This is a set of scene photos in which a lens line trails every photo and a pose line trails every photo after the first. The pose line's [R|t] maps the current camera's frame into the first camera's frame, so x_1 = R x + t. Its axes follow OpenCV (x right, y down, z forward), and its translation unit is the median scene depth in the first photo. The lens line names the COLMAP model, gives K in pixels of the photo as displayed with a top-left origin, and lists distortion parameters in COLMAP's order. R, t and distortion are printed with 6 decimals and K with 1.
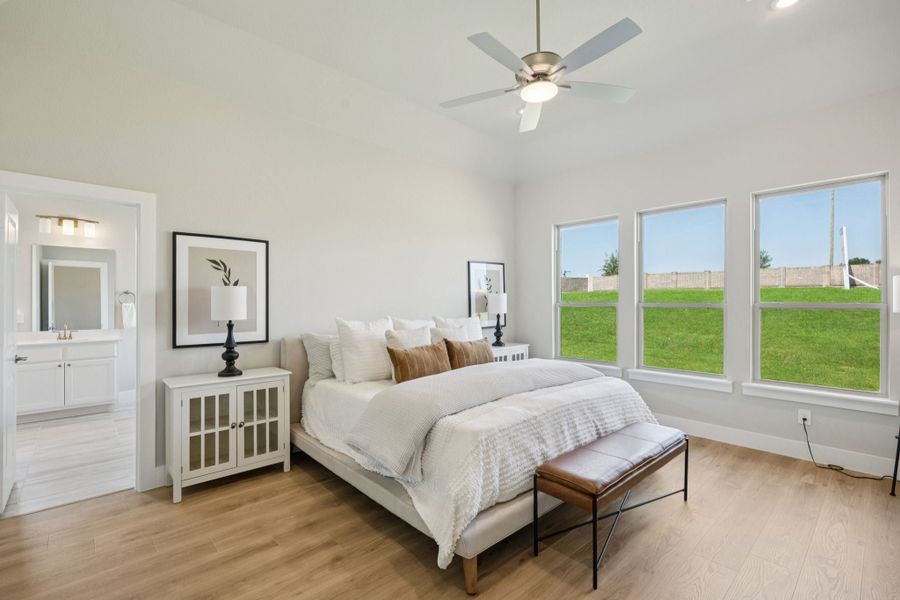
lens RADIAL K [[395.6, 0, 449.3], [0, 395.6, 300.7], [0, 0, 1]] dist [-0.017196, 0.001339]
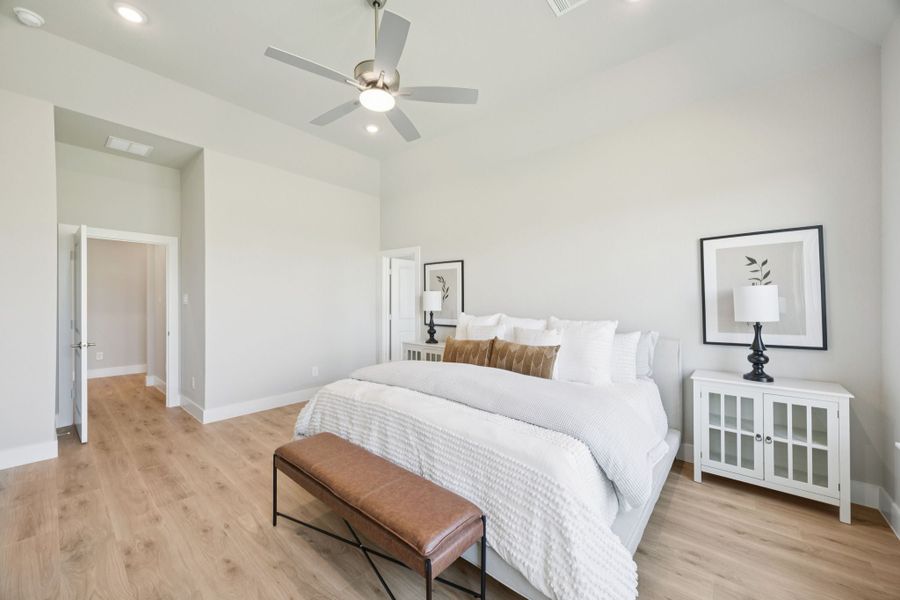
lens RADIAL K [[349.0, 0, 450.6], [0, 349.0, 302.5], [0, 0, 1]] dist [0.000468, -0.000018]
pose [[0.132187, 0.004635, -0.991214, 0.177707], [-0.000113, 0.999989, 0.004661, 0.000829], [0.991225, -0.000504, 0.132186, 0.160656]]
